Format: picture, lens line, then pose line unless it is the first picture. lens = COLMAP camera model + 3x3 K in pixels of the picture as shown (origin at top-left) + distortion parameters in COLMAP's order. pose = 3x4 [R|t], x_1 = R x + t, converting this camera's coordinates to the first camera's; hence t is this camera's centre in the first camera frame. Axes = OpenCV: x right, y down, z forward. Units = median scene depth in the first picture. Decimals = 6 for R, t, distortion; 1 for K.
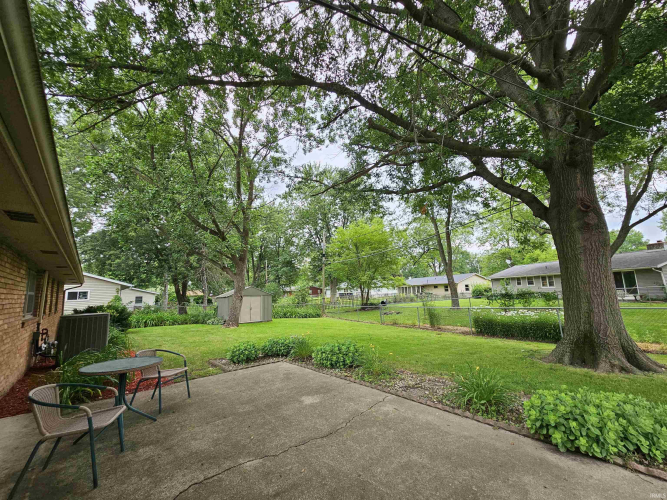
lens RADIAL K [[269.7, 0, 353.4], [0, 269.7, 261.0], [0, 0, 1]] dist [-0.000458, 0.000117]
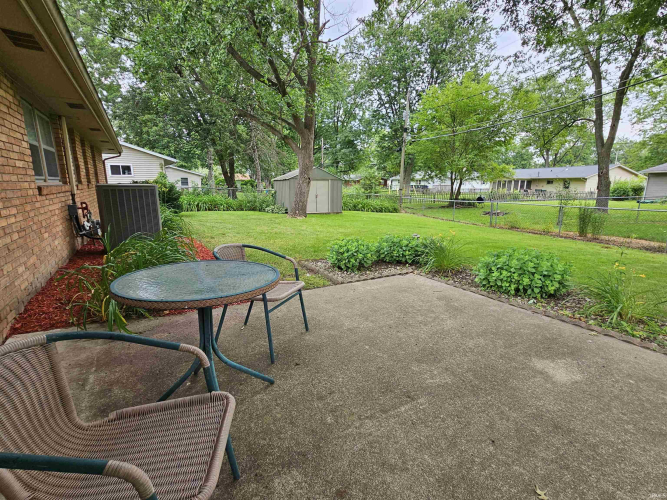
lens RADIAL K [[268.0, 0, 336.2], [0, 268.0, 248.8], [0, 0, 1]] dist [0.000158, -0.000022]
pose [[0.987150, 0.080717, -0.137910, -0.199502], [-0.032255, 0.945930, 0.322764, 0.066039], [0.156506, -0.314168, 0.936378, 0.220783]]
